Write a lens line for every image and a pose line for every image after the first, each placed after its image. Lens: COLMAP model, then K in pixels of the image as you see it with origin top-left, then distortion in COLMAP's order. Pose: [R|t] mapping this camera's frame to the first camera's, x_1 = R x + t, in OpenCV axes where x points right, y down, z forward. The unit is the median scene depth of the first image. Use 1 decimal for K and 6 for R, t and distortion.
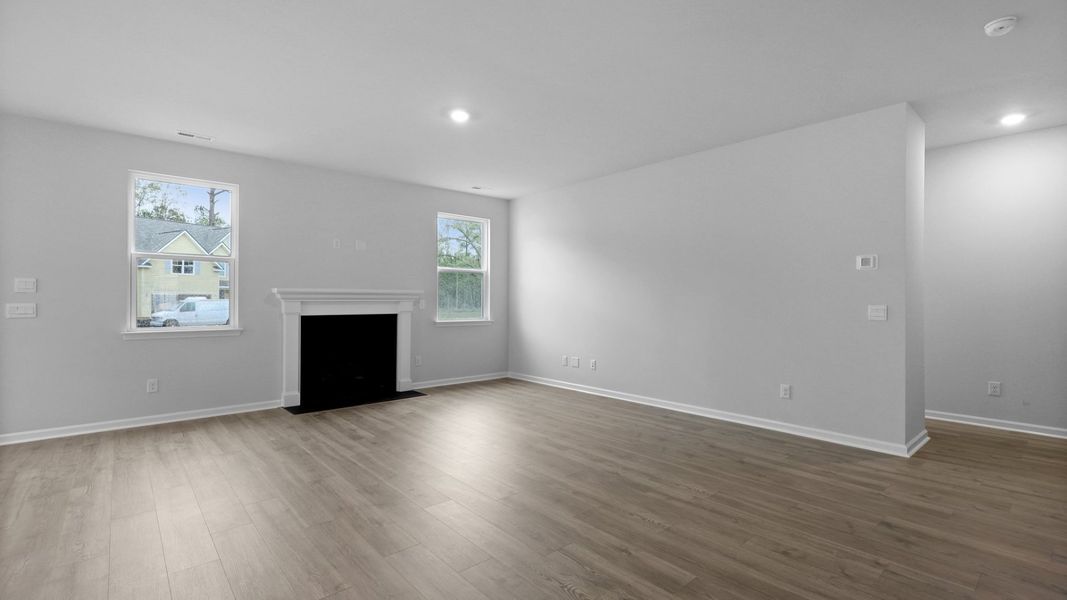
lens RADIAL K [[492.1, 0, 554.2], [0, 492.1, 307.5], [0, 0, 1]] dist [0.000528, 0.000056]
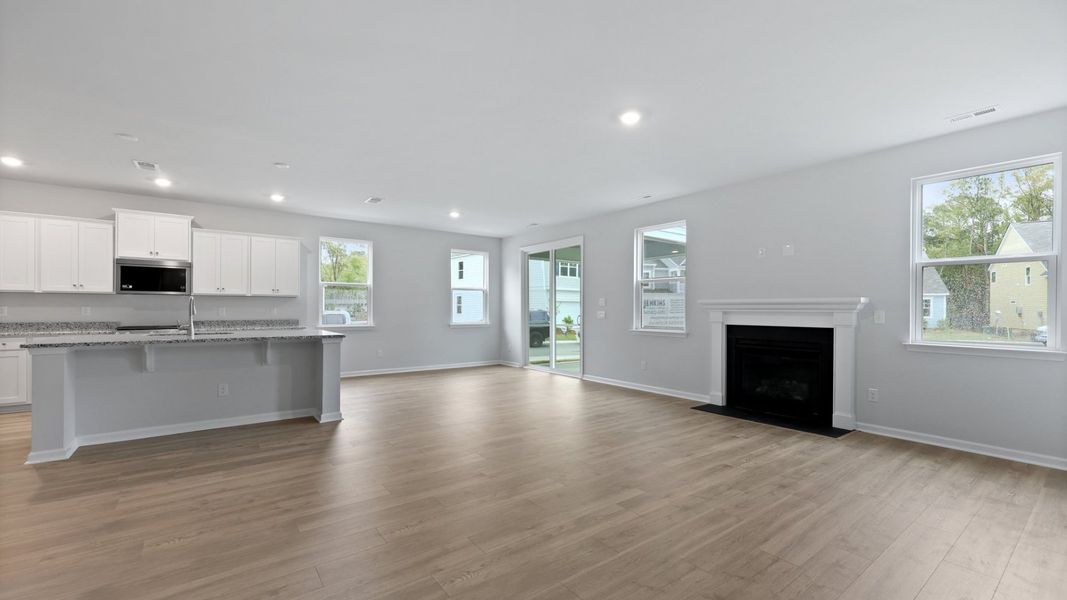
lens RADIAL K [[492.1, 0, 554.2], [0, 492.1, 307.5], [0, 0, 1]] dist [0.000528, 0.000056]
pose [[-0.133723, -0.004700, -0.991008, 0.613793], [-0.019187, 0.999814, -0.002153, -0.011529], [0.990833, 0.018727, -0.133788, 0.767134]]
